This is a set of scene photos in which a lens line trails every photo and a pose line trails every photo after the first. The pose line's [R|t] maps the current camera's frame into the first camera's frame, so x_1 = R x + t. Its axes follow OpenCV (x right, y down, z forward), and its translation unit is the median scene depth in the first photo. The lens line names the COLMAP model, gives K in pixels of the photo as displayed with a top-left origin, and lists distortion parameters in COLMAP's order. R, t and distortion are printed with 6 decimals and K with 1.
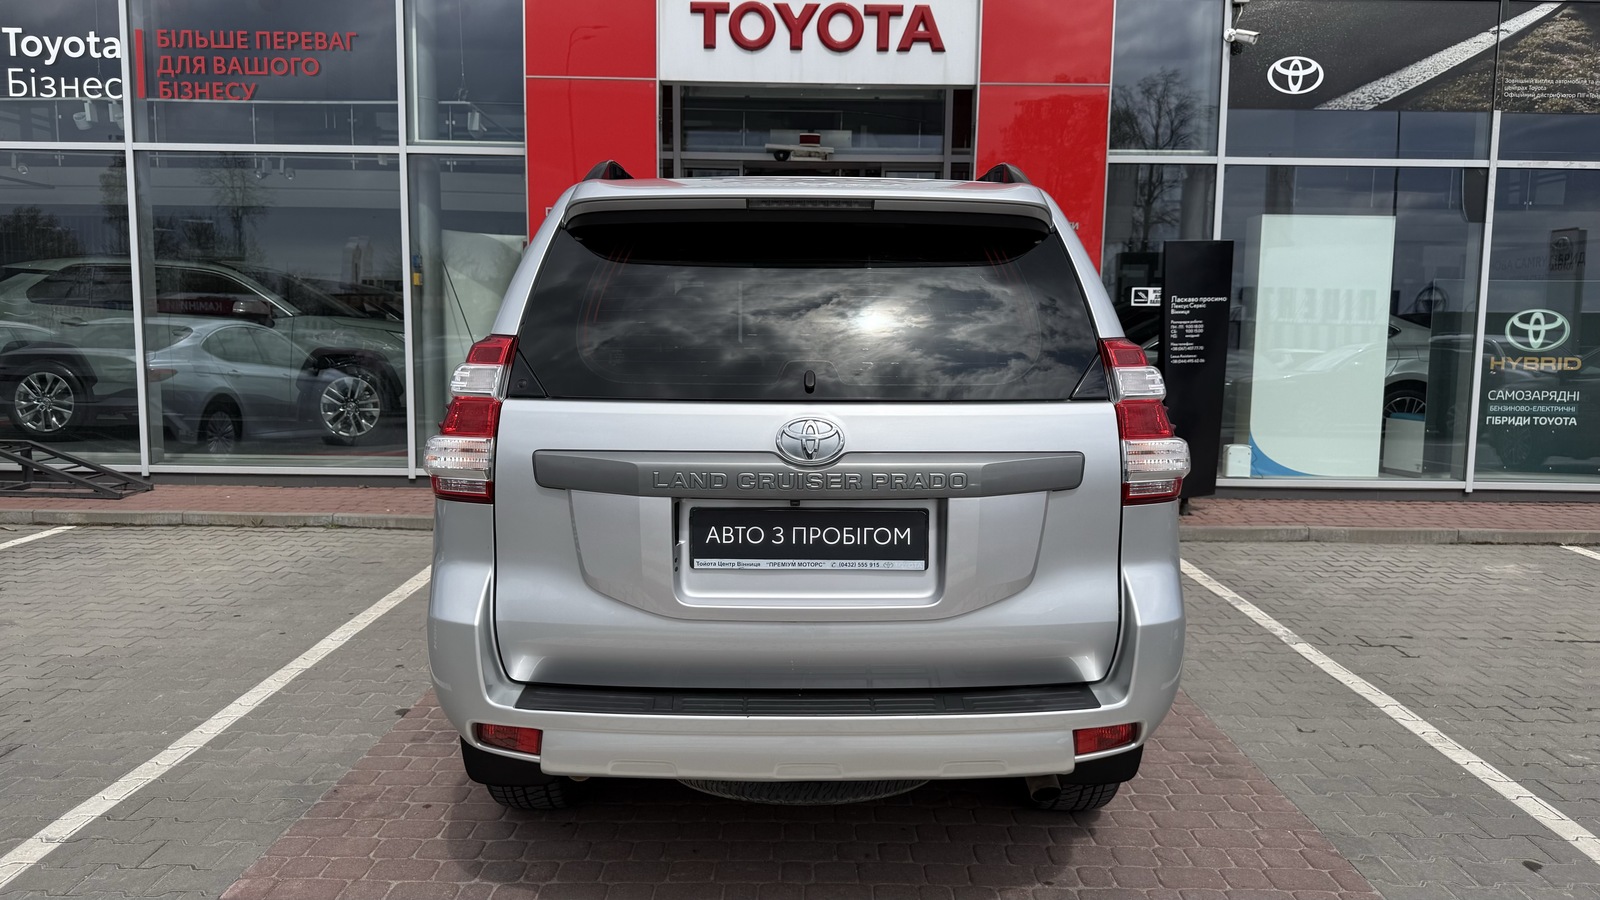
lens RADIAL K [[1142.6, 0, 799.4], [0, 1142.6, 444.0], [0, 0, 1]] dist [0.003600, -0.007165]
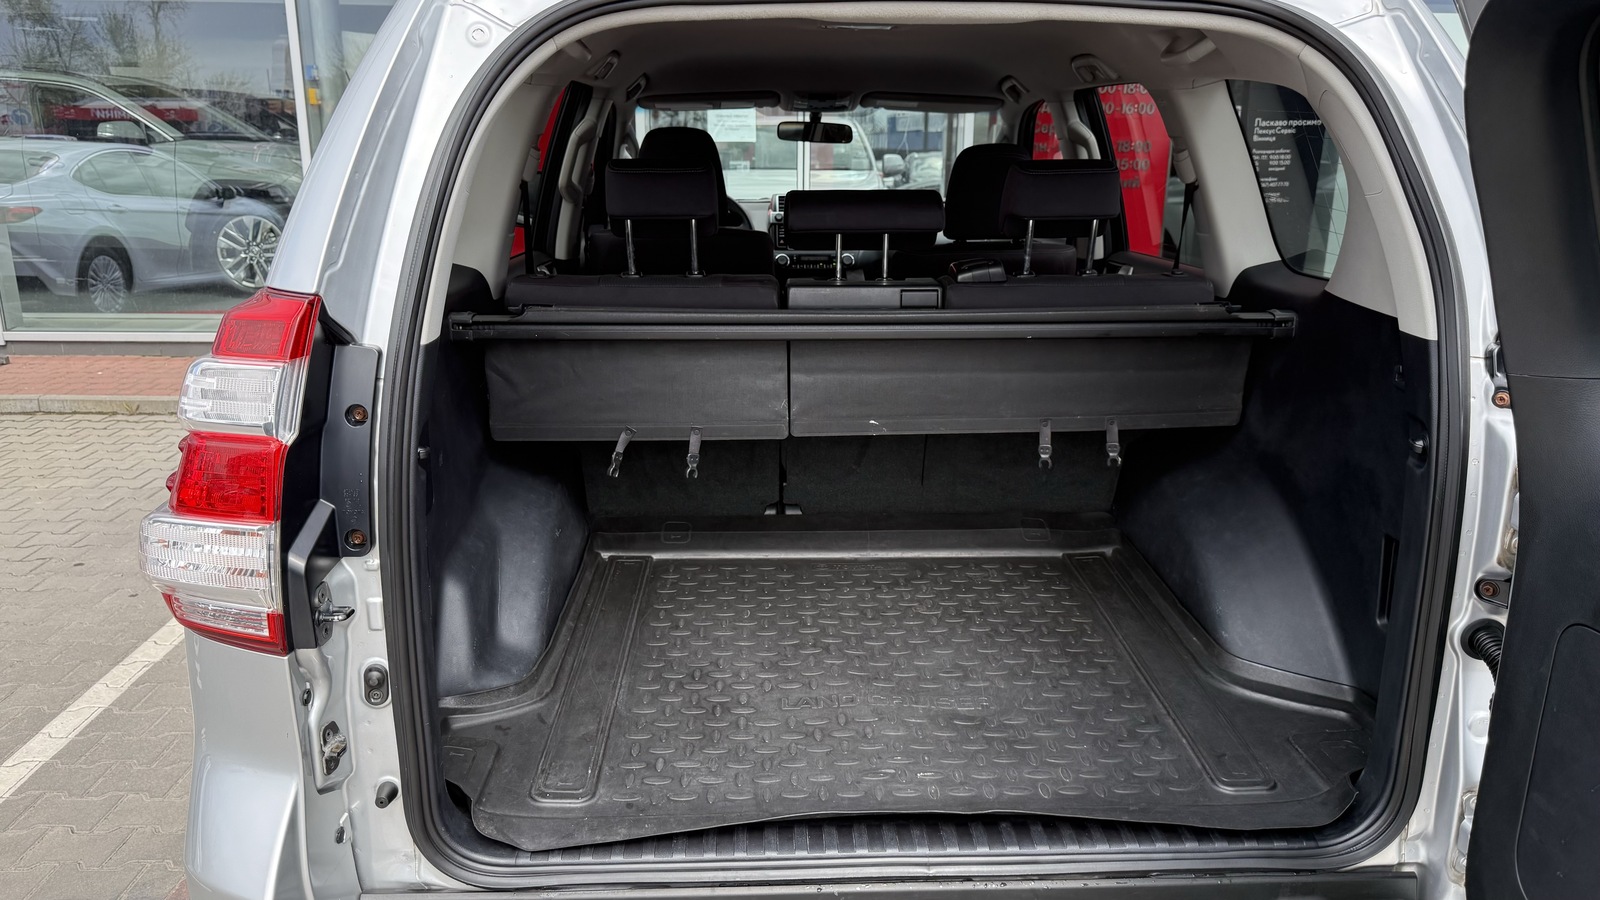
lens RADIAL K [[1145.5, 0, 800.0], [0, 1145.5, 450.0], [0, 0, 1]] dist [-0.004619, -0.003101]
pose [[0.999521, -0.010330, 0.029168, -0.021031], [0.005293, 0.985812, 0.167770, -0.033720], [-0.030487, -0.167535, 0.985395, 0.163372]]
